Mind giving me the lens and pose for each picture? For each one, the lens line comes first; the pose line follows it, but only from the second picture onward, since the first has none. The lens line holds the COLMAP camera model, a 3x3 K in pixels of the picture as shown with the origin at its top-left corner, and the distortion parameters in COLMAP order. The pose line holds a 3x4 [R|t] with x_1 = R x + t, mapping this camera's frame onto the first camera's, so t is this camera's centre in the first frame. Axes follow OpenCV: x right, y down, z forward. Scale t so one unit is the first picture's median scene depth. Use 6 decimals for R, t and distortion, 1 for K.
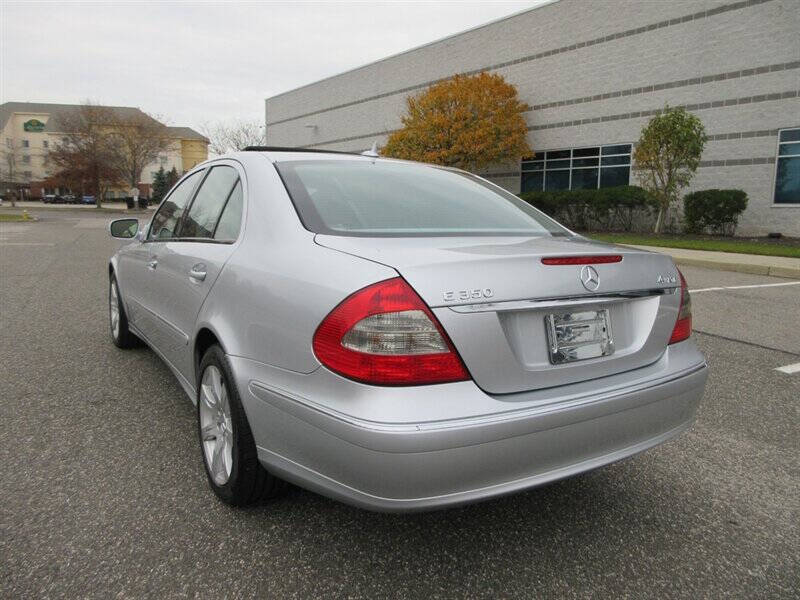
lens RADIAL K [[589.4, 0, 400.2], [0, 589.4, 299.4], [0, 0, 1]] dist [-0.012060, 0.004597]
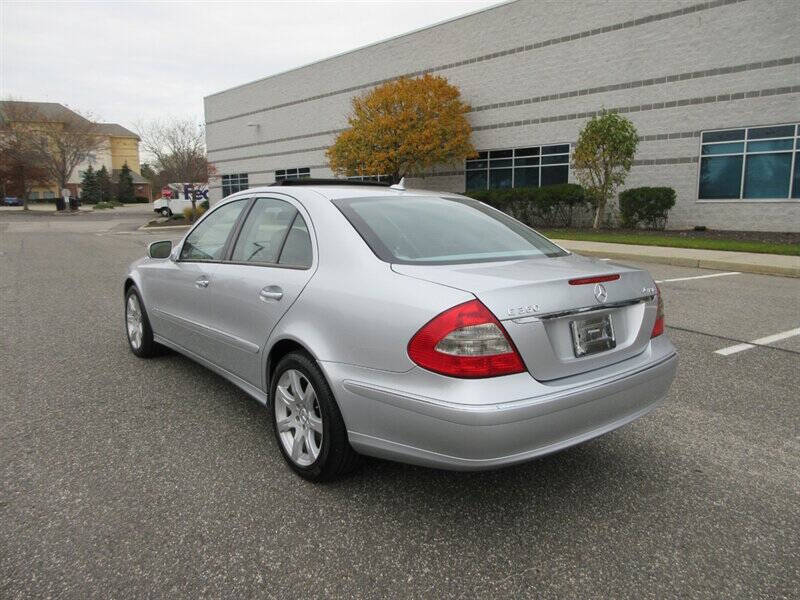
lens RADIAL K [[589.4, 0, 401.0], [0, 589.4, 300.9], [0, 0, 1]] dist [-0.012060, 0.004597]
pose [[0.994383, -0.032212, 0.100816, -0.033971], [0.031118, 0.999439, 0.012400, -0.006127], [-0.101159, -0.009193, 0.994828, -0.037846]]
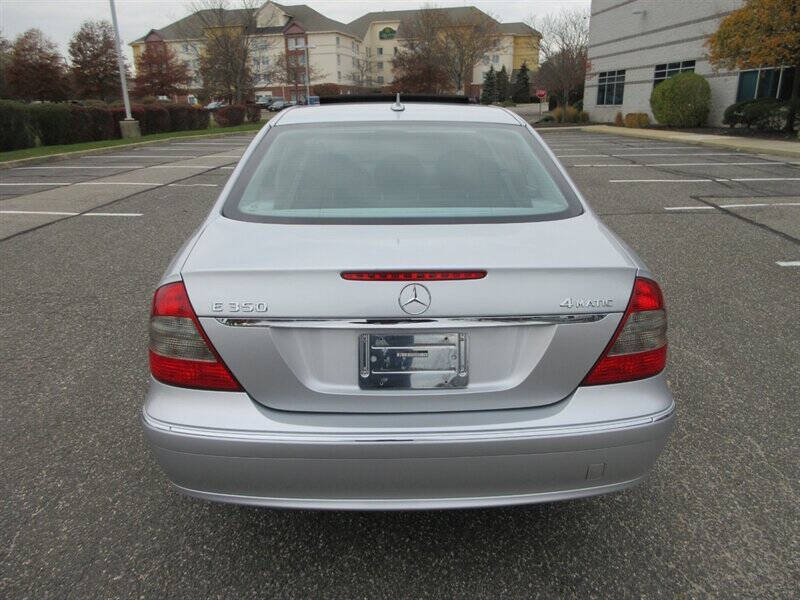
lens RADIAL K [[589.4, 0, 398.0], [0, 589.4, 301.0], [0, 0, 1]] dist [-0.012060, 0.004597]
pose [[0.857107, 0.140756, -0.495535, 0.088931], [-0.056390, 0.981802, 0.181343, -0.022607], [0.512042, -0.127487, 0.849447, 0.034947]]
